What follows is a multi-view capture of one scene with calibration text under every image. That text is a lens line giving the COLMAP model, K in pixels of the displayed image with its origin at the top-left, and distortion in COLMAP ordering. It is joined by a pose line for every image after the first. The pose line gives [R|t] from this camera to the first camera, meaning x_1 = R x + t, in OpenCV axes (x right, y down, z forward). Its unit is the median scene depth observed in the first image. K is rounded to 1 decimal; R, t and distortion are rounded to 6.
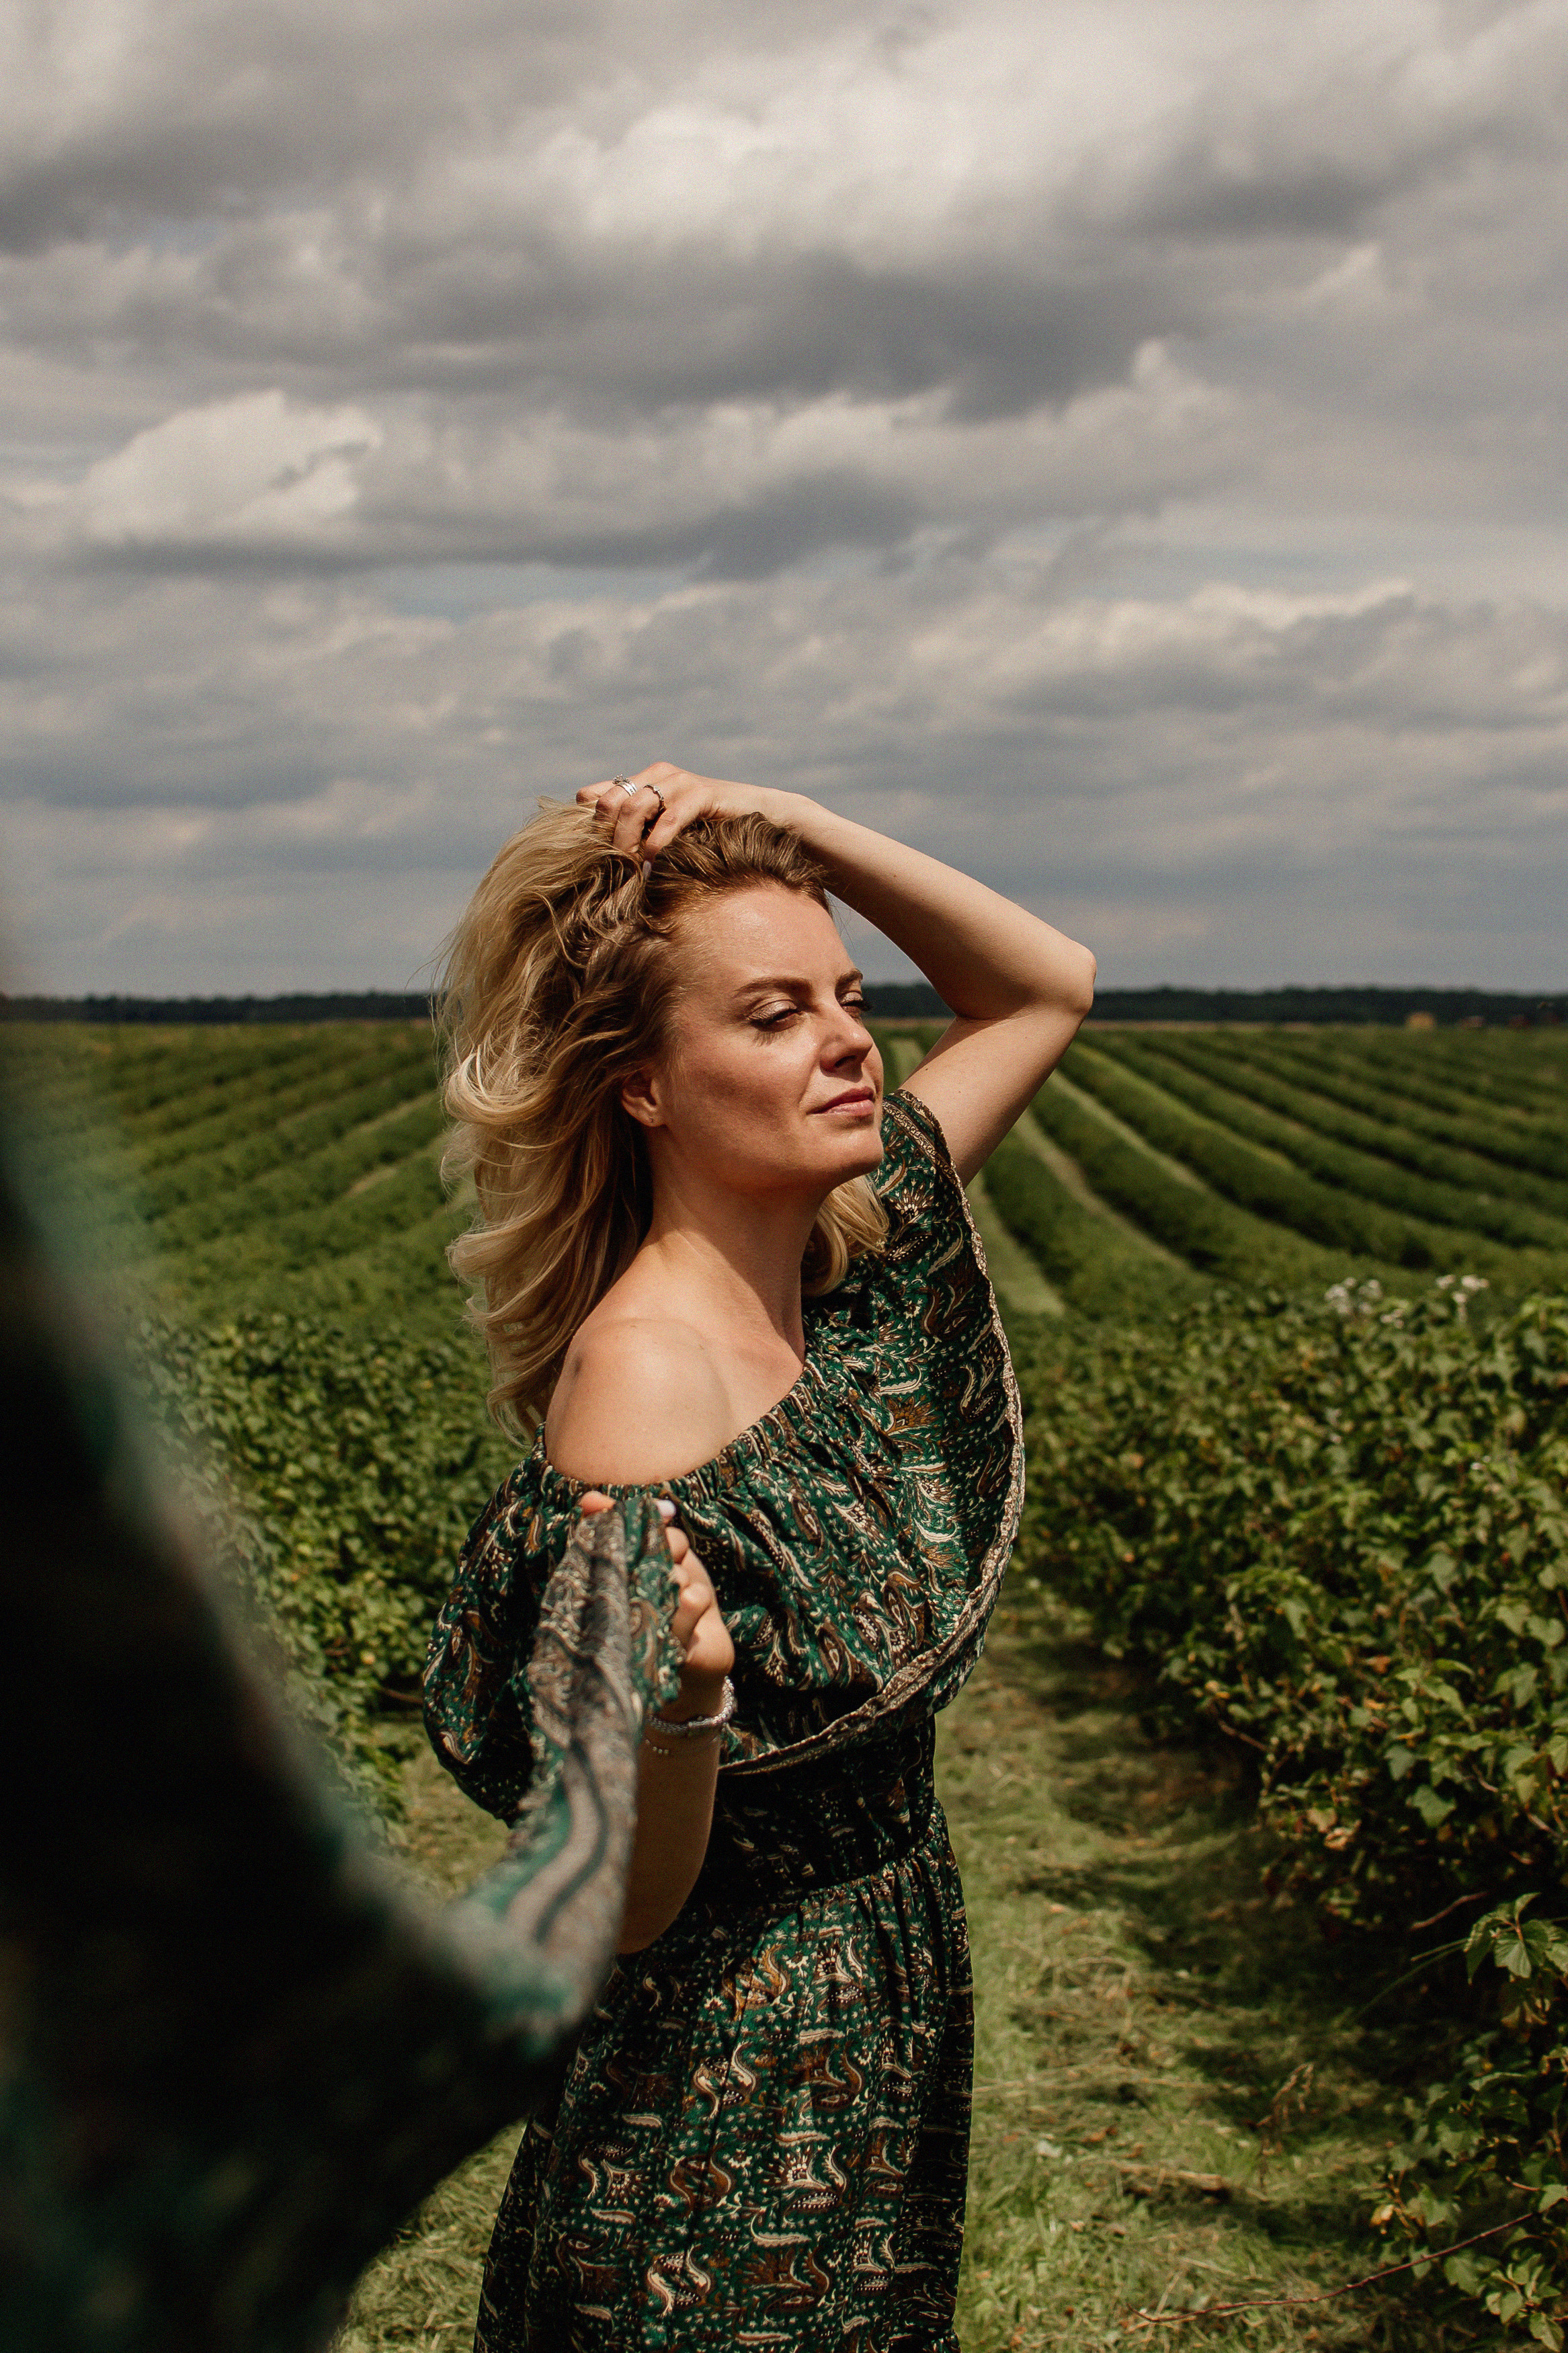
lens RADIAL K [[4138.3, 0, 784.0], [0, 4138.3, 1176.5], [0, 0, 1]] dist [-0.206049, 0.068498]
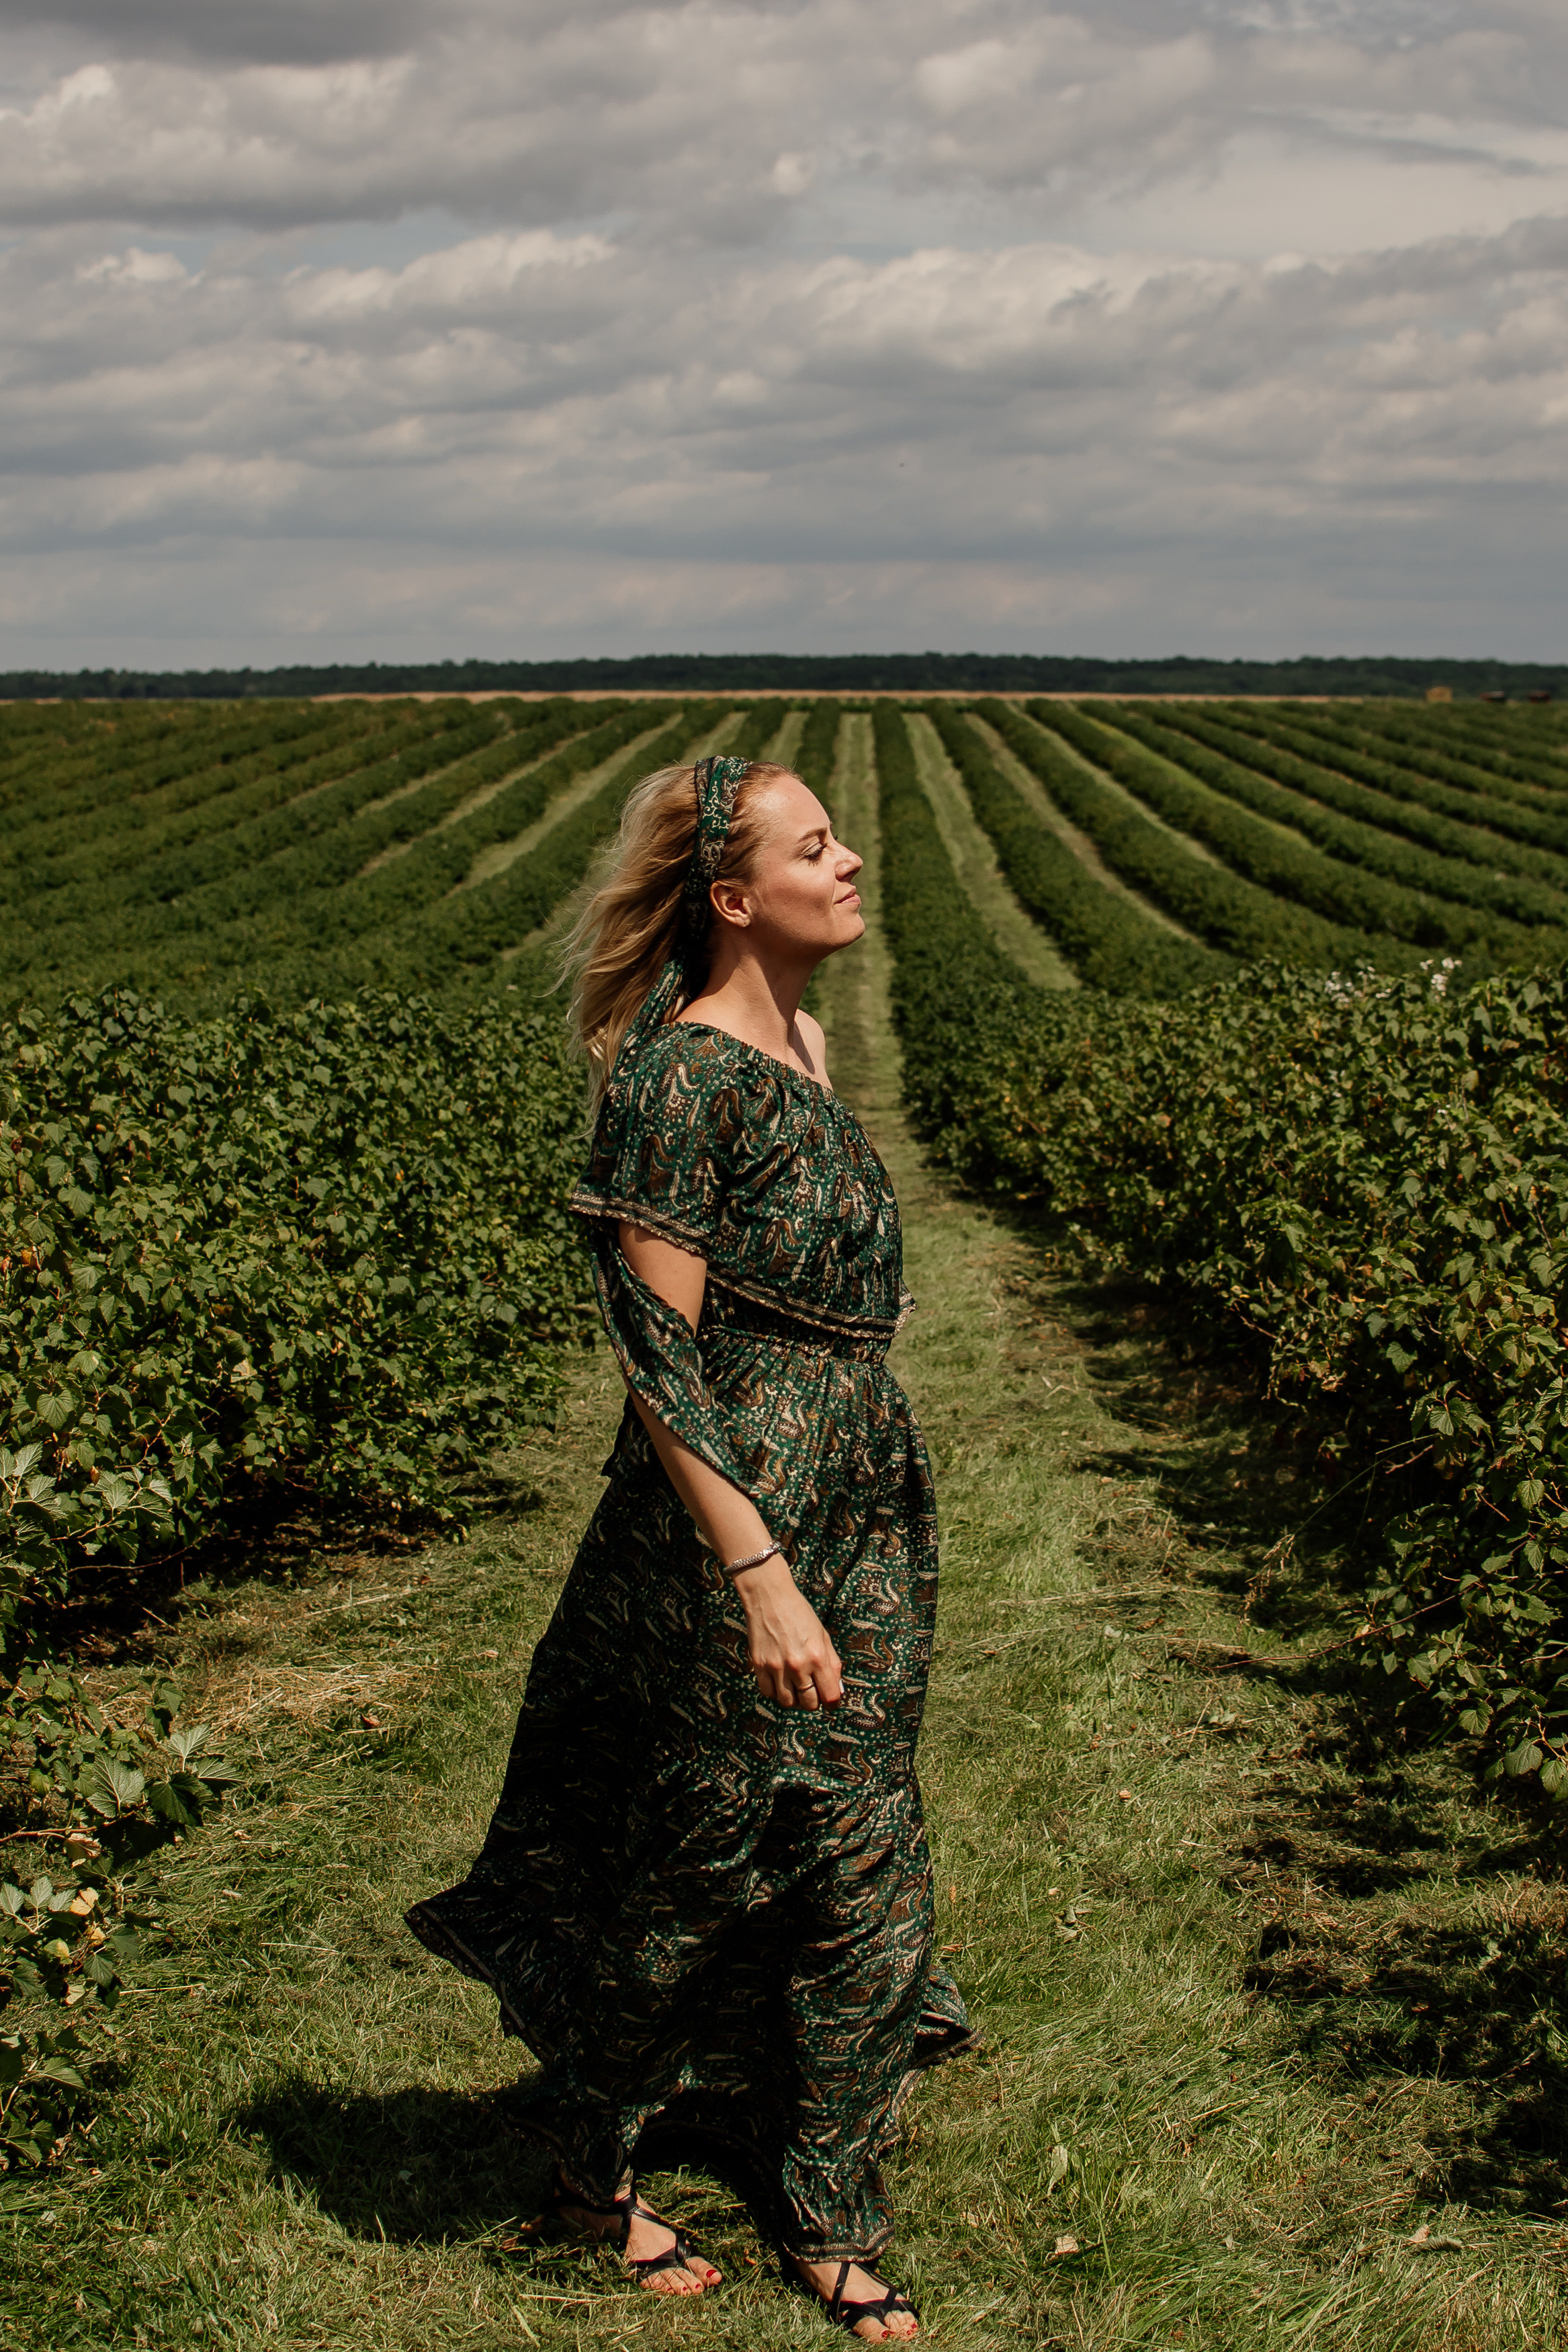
lens RADIAL K [[4255.7, 0, 784.0], [0, 4255.7, 1176.0], [0, 0, 1]] dist [-0.184673, -0.041547]
pose [[0.999998, -0.002191, -0.000385, -0.030434], [0.002214, 0.997053, 0.076687, -0.009365], [0.000216, -0.076687, 0.997055, -0.266243]]
